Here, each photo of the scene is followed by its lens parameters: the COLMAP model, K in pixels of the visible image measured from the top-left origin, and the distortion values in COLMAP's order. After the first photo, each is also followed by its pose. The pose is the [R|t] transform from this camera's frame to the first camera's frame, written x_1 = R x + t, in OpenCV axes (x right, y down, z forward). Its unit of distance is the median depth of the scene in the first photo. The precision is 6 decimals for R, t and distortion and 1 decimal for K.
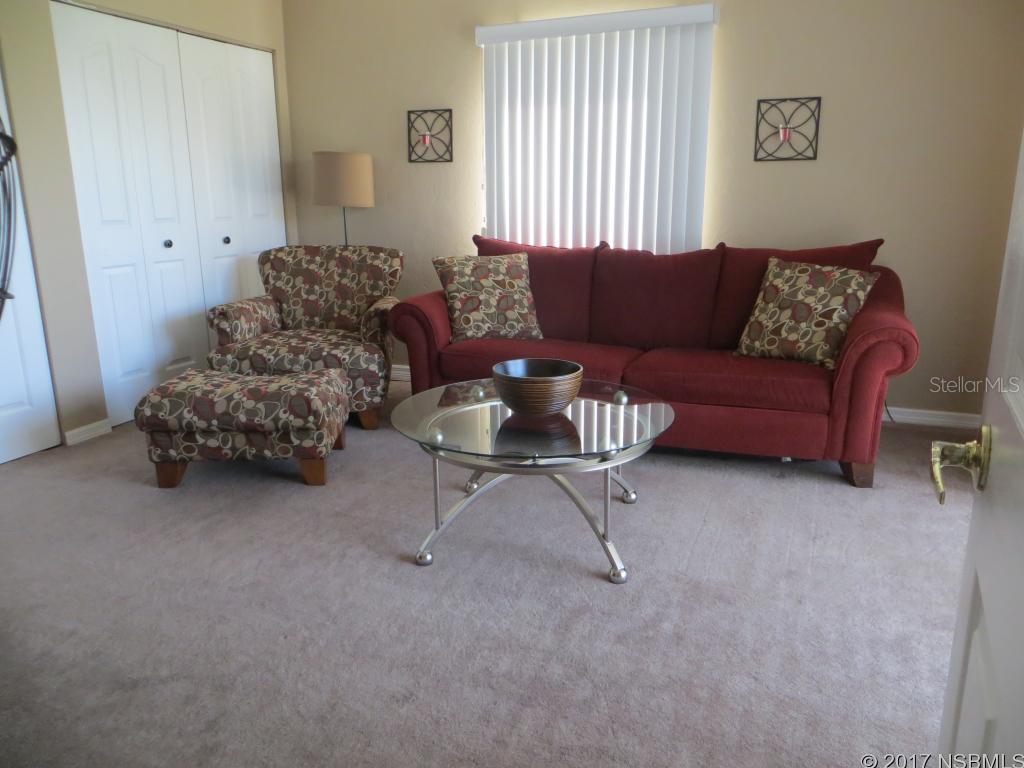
lens RADIAL K [[781.5, 0, 516.5], [0, 781.5, 380.5], [0, 0, 1]] dist [-0.016344, -0.006765]
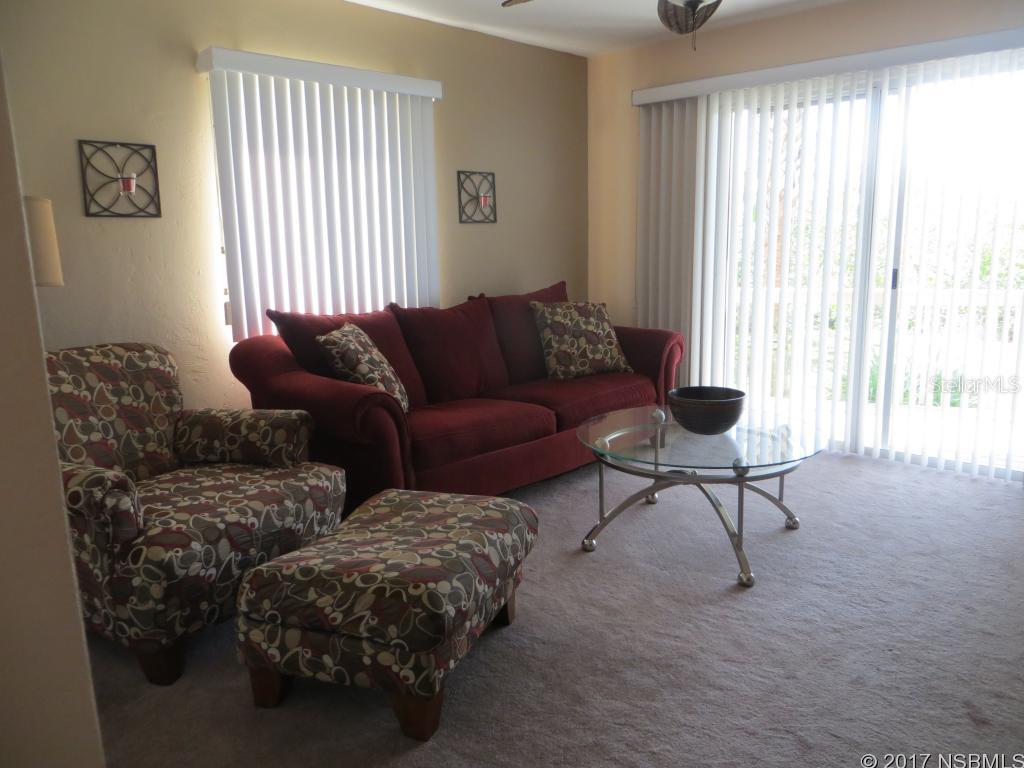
lens RADIAL K [[781.5, 0, 517.0], [0, 781.5, 387.3], [0, 0, 1]] dist [-0.016344, -0.006765]
pose [[0.352779, -0.175402, 0.919120, -0.688807], [0.240429, 0.966285, 0.092121, -0.120674], [-0.904290, 0.188485, 0.383057, 0.477237]]
